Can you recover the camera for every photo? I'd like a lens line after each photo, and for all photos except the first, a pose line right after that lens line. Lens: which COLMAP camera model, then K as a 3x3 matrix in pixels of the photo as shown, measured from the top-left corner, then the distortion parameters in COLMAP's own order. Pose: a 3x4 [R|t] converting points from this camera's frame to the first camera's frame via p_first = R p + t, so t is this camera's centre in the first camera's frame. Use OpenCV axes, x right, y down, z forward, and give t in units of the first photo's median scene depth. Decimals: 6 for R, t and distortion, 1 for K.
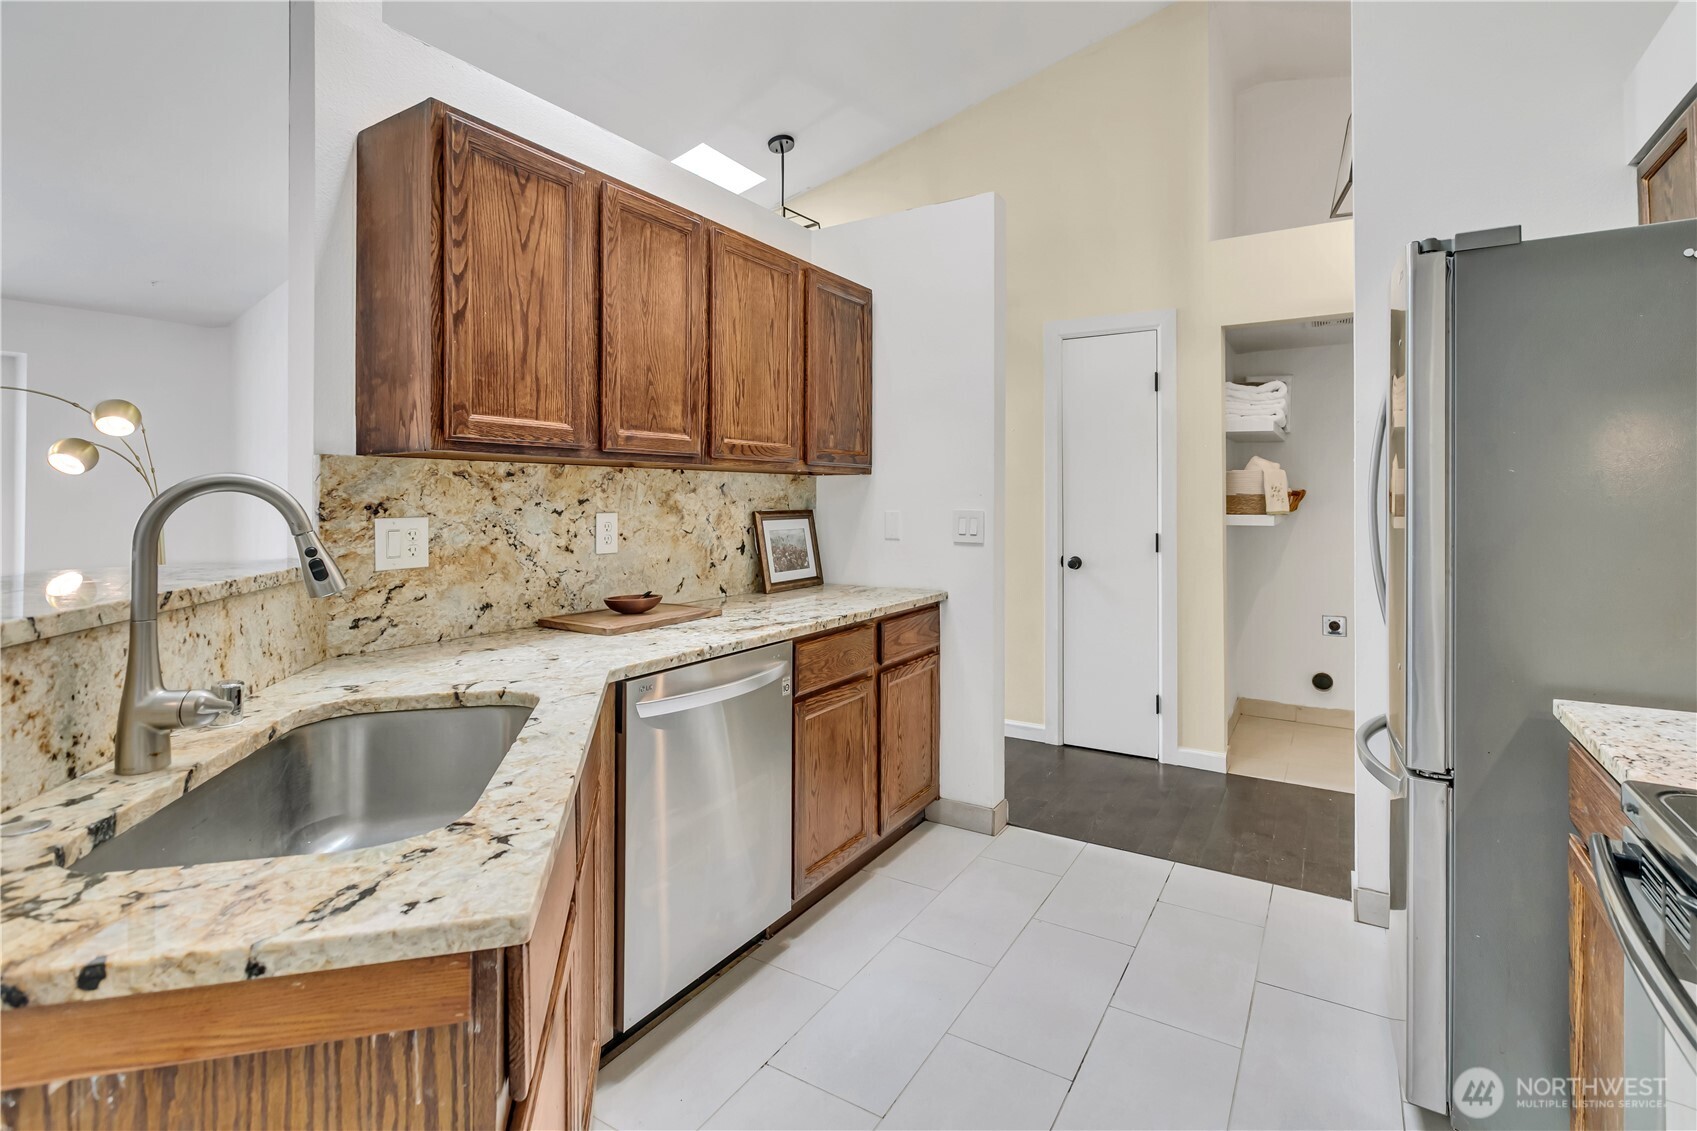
lens RADIAL K [[791.9, 0, 858.7], [0, 791.9, 490.6], [0, 0, 1]] dist [0.002605, 0.000148]
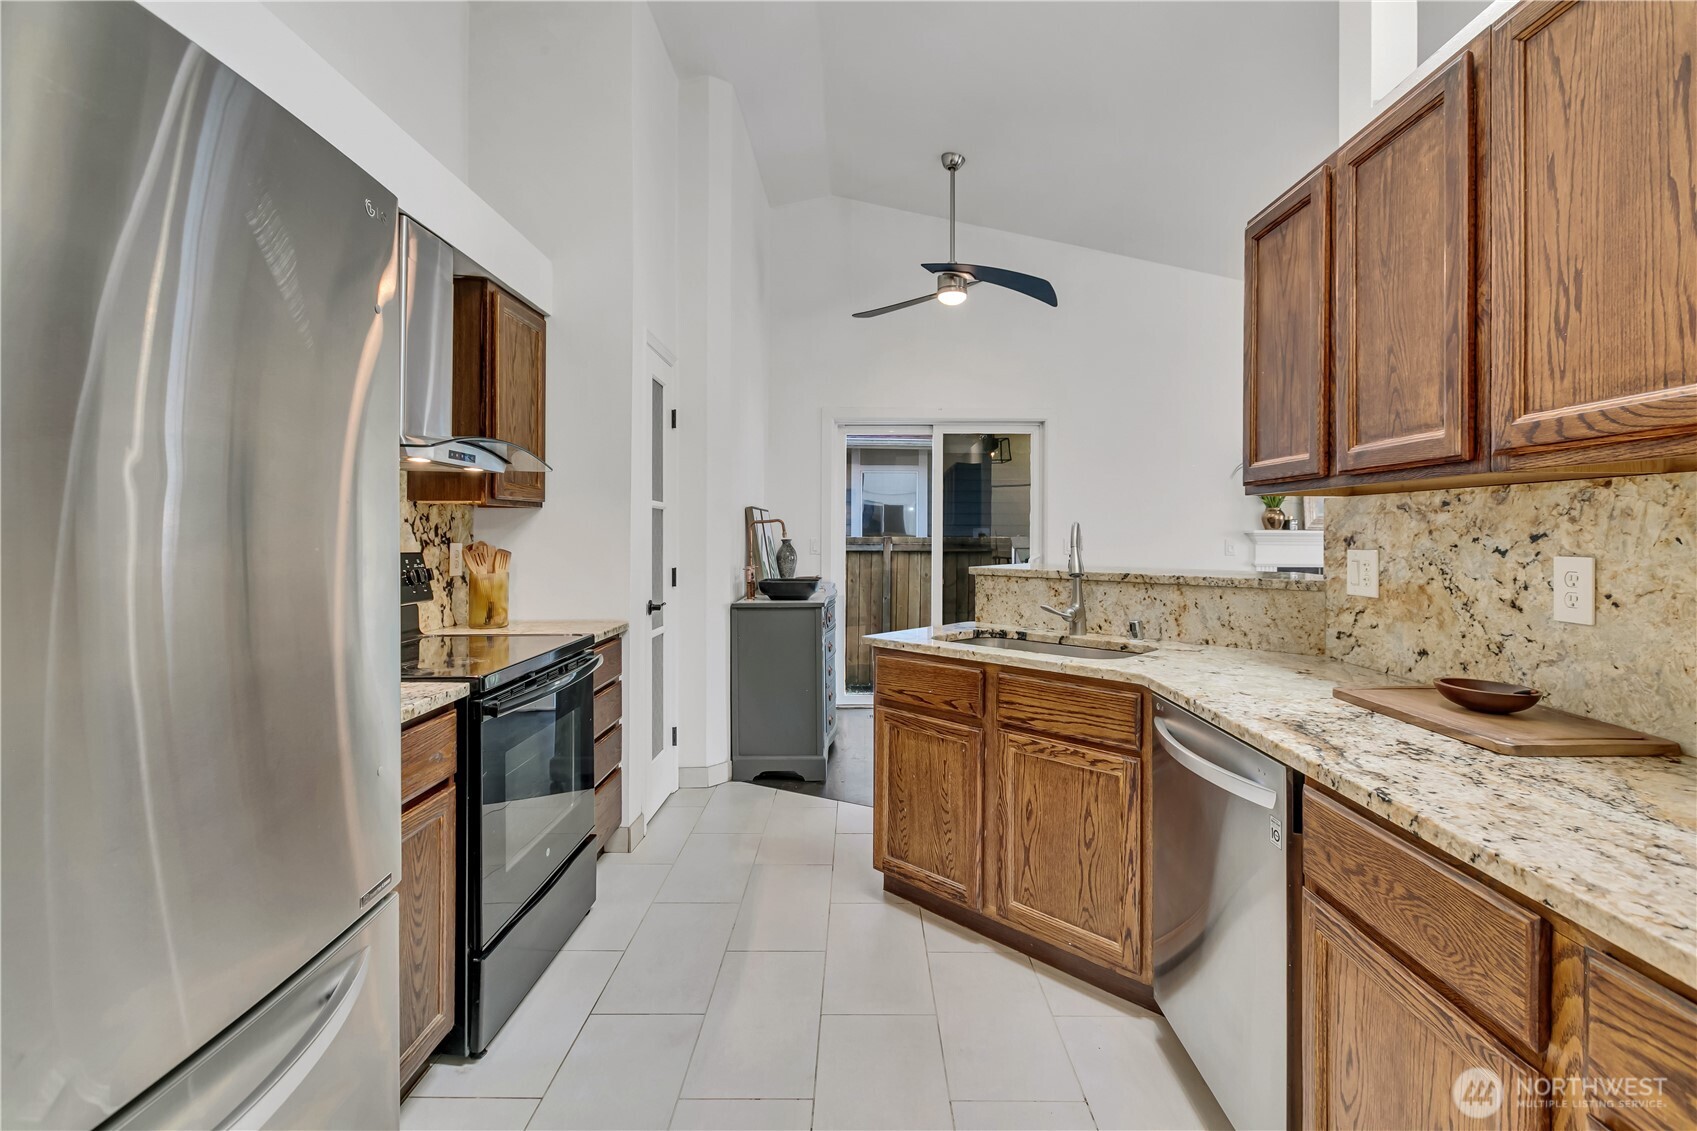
lens RADIAL K [[772.1, 0, 855.0], [0, 772.1, 534.9], [0, 0, 1]] dist [0.000499, -0.000759]
pose [[-0.854939, 0.001354, -0.518726, 0.488667], [0.004389, 0.999980, -0.004624, 0.012664], [0.518709, -0.006230, -0.854928, 1.294057]]
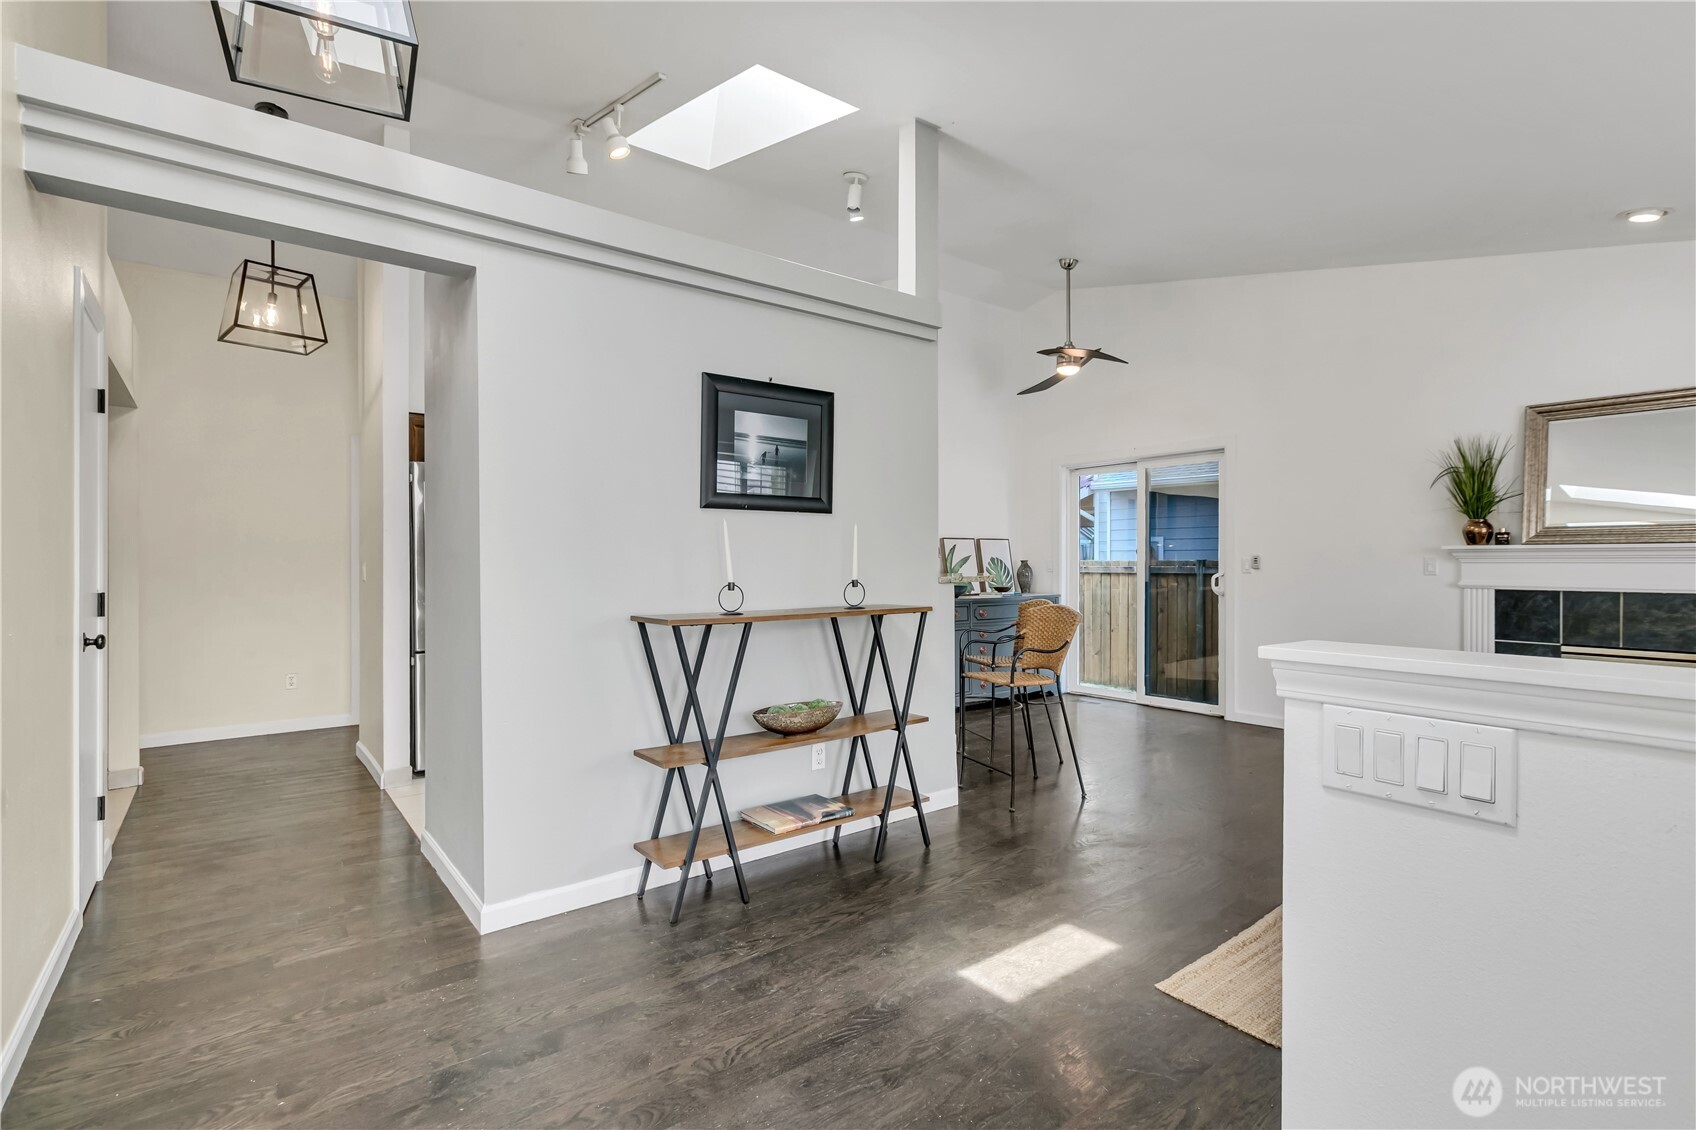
lens RADIAL K [[788.3, 0, 848.0], [0, 788.3, 565.0], [0, 0, 1]] dist [-0.007473, 0.001243]
pose [[-0.937296, 0.004048, 0.348511, -0.973693], [0.002123, 0.999980, -0.005904, 0.051396], [-0.348528, -0.004793, -0.937286, 2.423760]]
